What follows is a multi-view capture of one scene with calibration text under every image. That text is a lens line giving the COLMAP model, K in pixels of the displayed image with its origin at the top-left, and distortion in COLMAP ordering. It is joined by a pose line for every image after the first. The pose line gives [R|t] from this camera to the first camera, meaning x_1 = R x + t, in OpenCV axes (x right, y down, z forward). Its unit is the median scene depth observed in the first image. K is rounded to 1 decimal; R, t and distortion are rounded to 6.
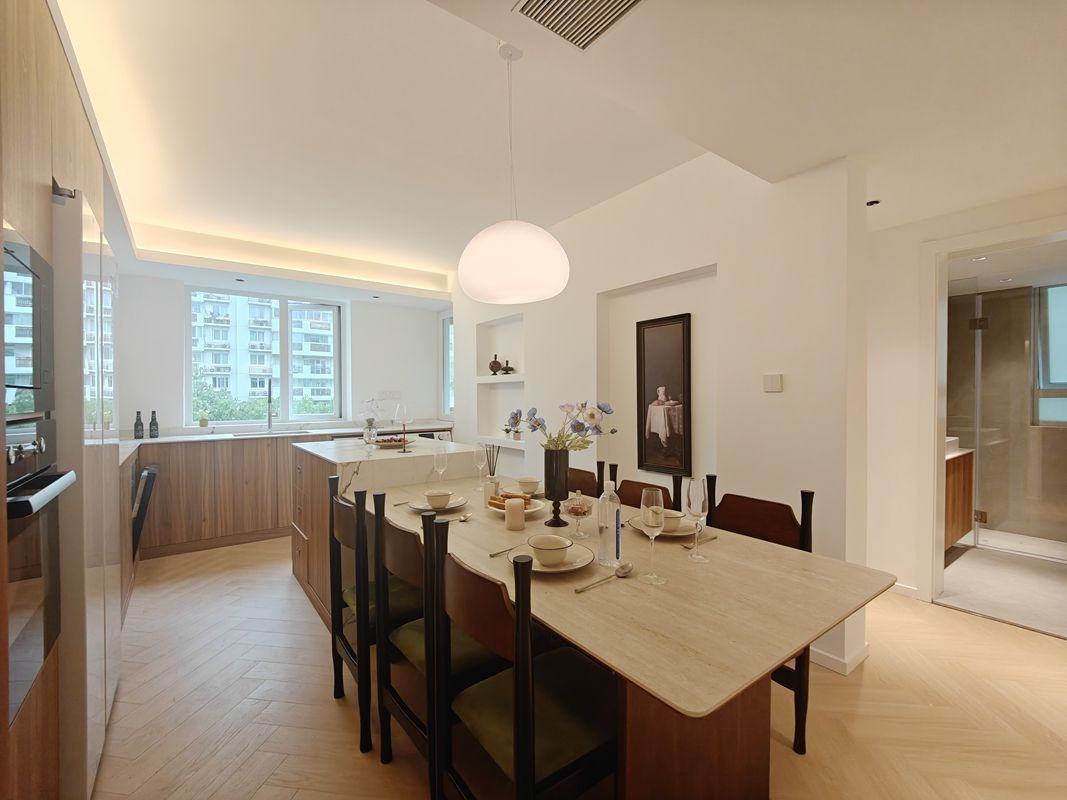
lens RADIAL K [[467.2, 0, 535.9], [0, 467.2, 397.3], [0, 0, 1]] dist [0.002745, -0.000492]
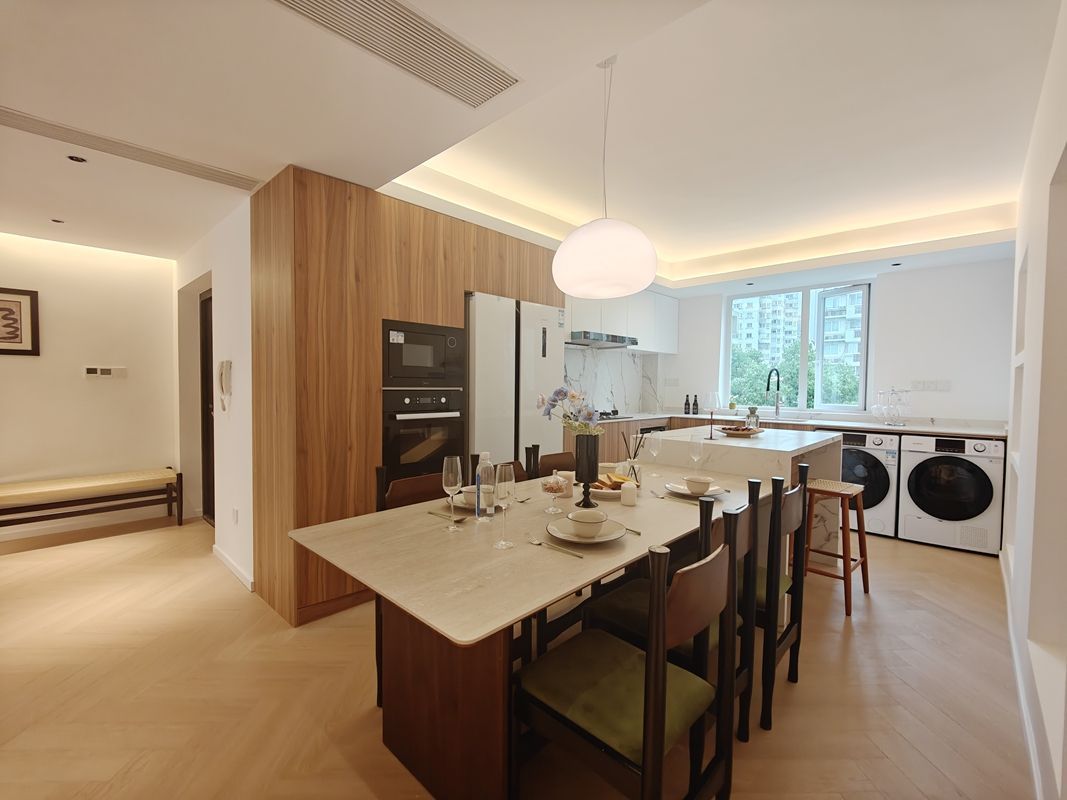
lens RADIAL K [[467.2, 0, 535.7], [0, 467.2, 405.2], [0, 0, 1]] dist [0.002745, -0.000492]
pose [[0.167815, 0.051114, -0.984493, 0.608991], [-0.013986, 0.998678, 0.049466, -0.002618], [0.985719, 0.005468, 0.168308, 0.409598]]
